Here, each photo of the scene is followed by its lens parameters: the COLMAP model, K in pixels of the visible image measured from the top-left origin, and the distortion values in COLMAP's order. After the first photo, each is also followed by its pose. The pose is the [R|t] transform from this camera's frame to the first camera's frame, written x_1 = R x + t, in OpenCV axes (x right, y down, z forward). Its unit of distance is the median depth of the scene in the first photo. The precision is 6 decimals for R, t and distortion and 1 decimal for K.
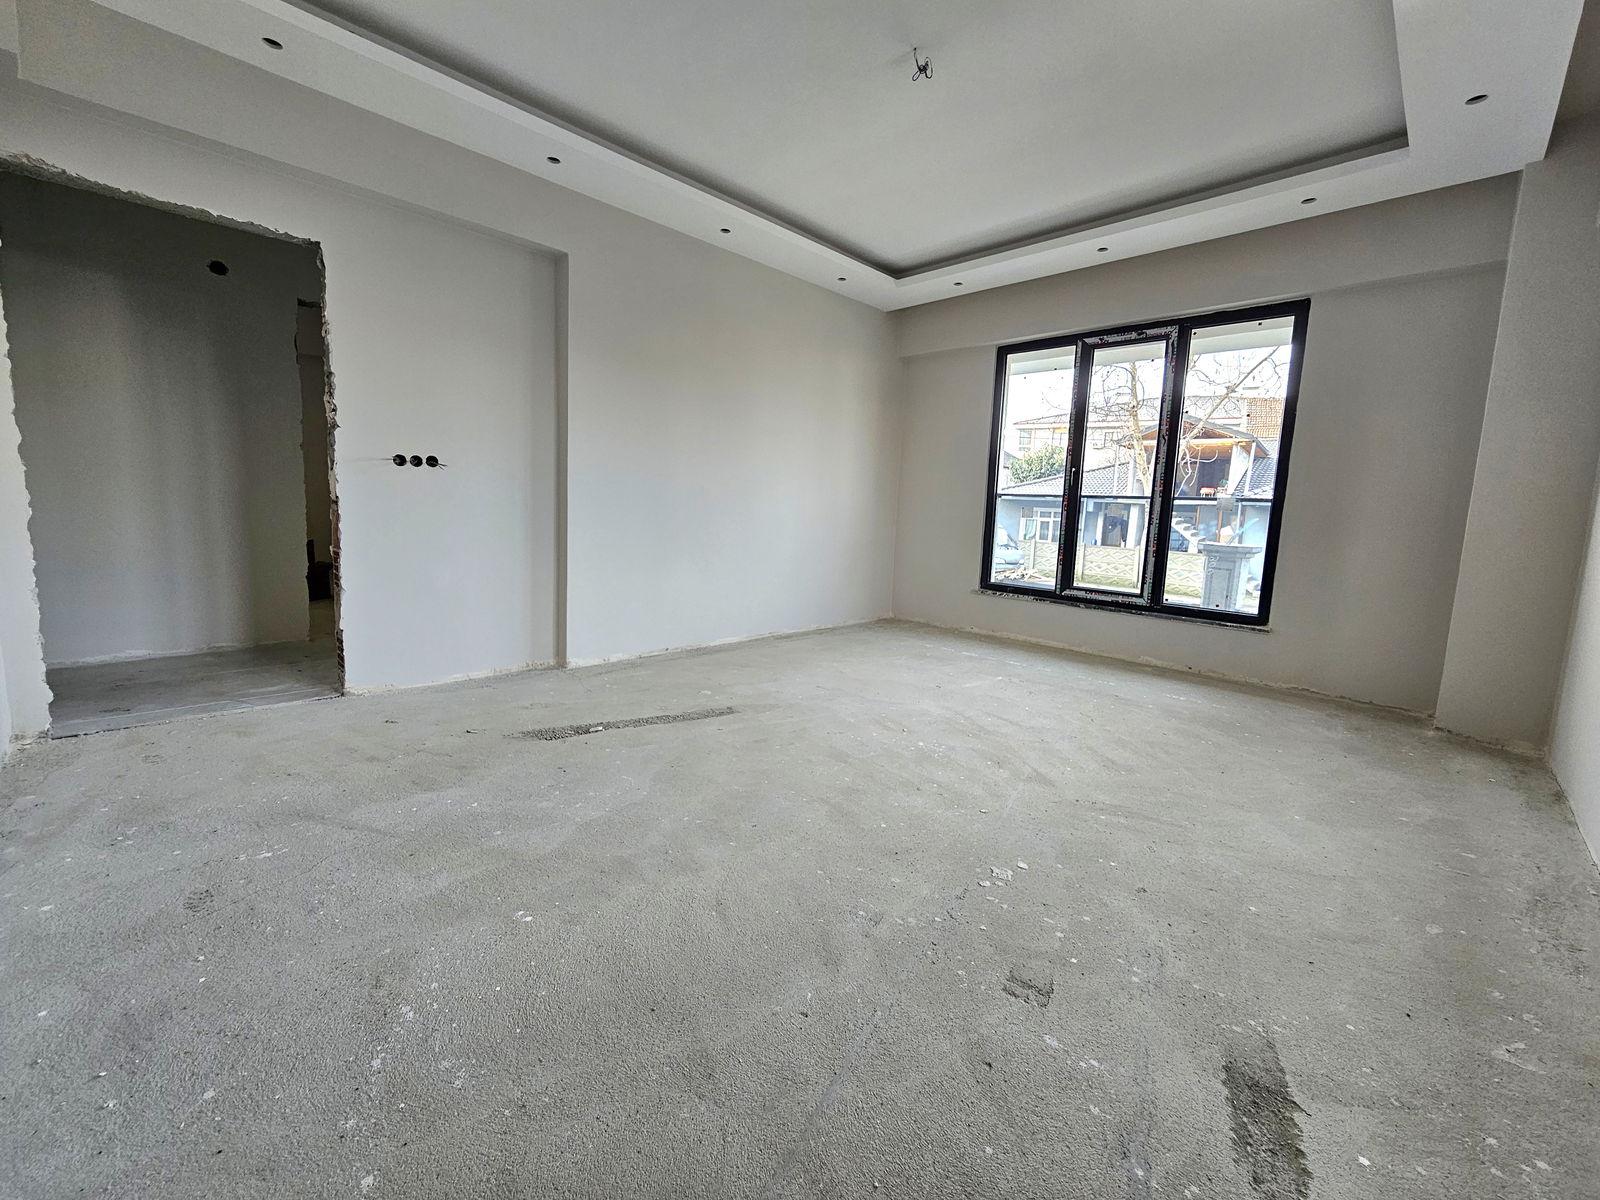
lens RADIAL K [[653.3, 0, 797.4], [0, 653.3, 591.6], [0, 0, 1]] dist [0.001890, 0.000071]
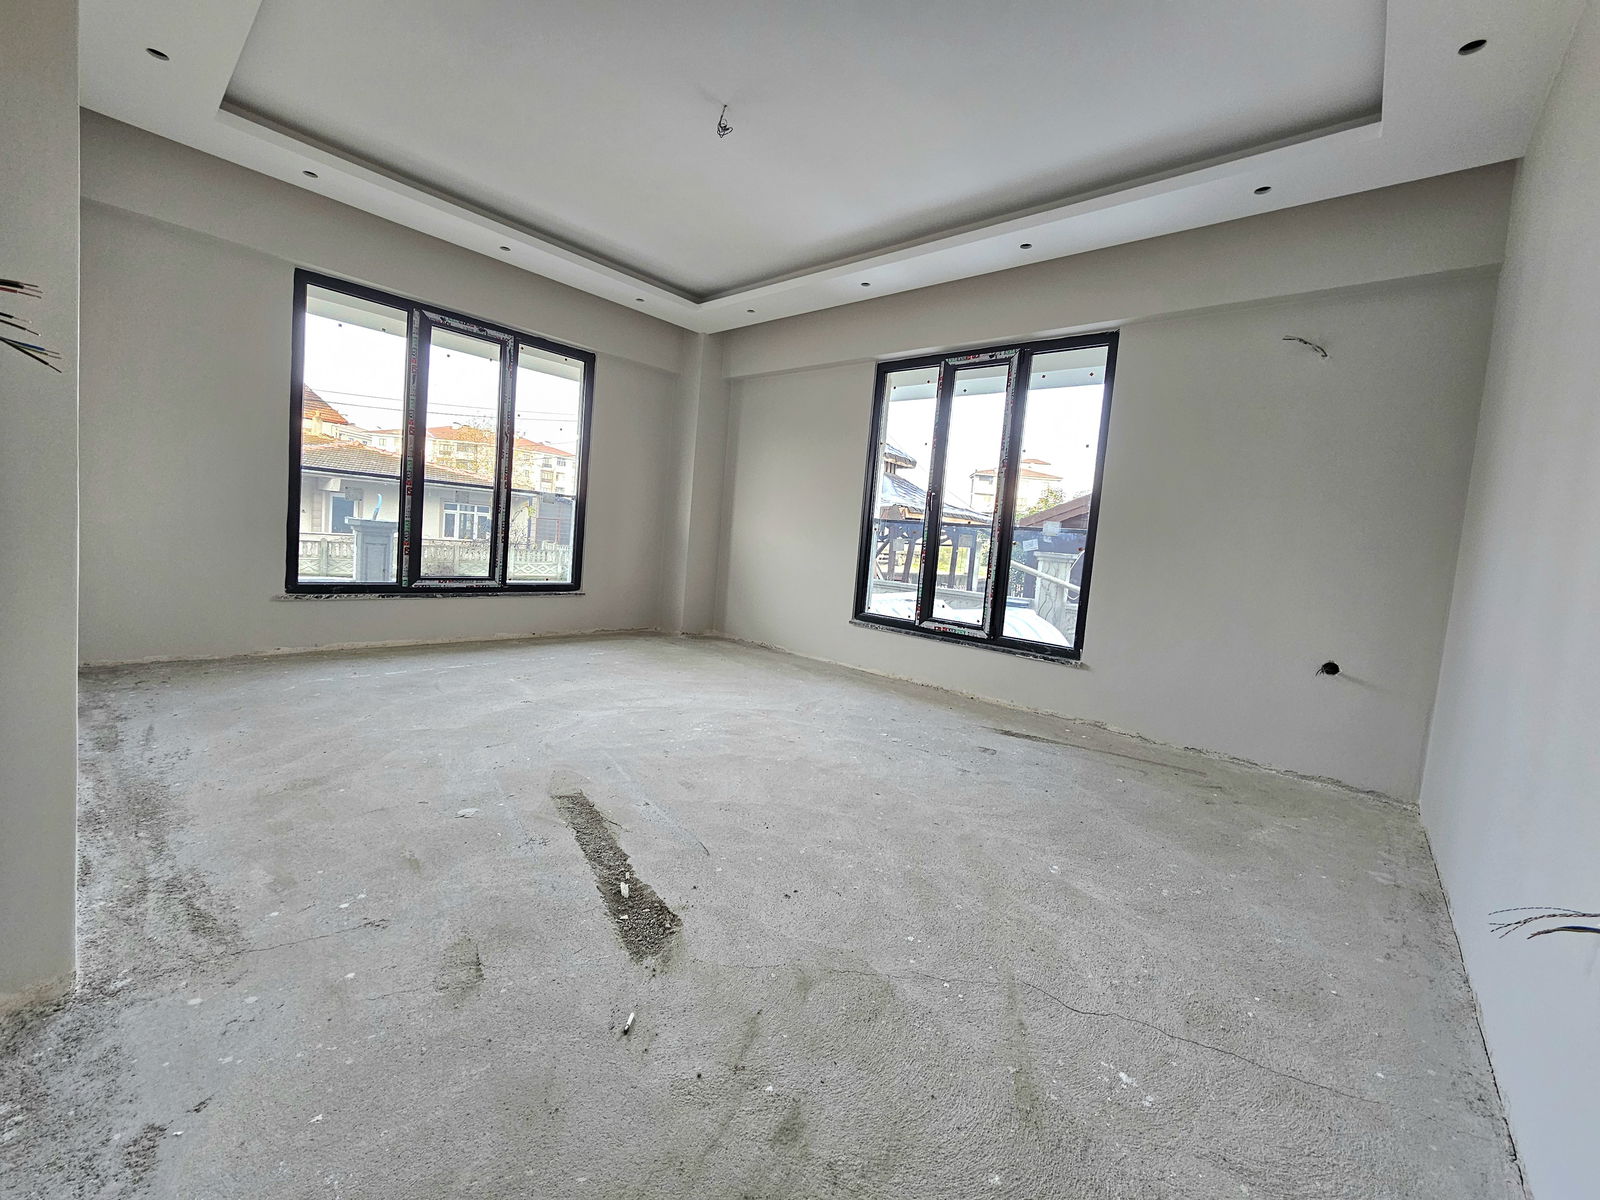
lens RADIAL K [[653.3, 0, 795.8], [0, 653.3, 592.1], [0, 0, 1]] dist [0.001890, 0.000071]
pose [[-0.049423, -0.135316, 0.989569, -0.751855], [0.048781, 0.989270, 0.137712, -0.125072], [-0.997586, 0.055079, -0.042292, 0.714087]]
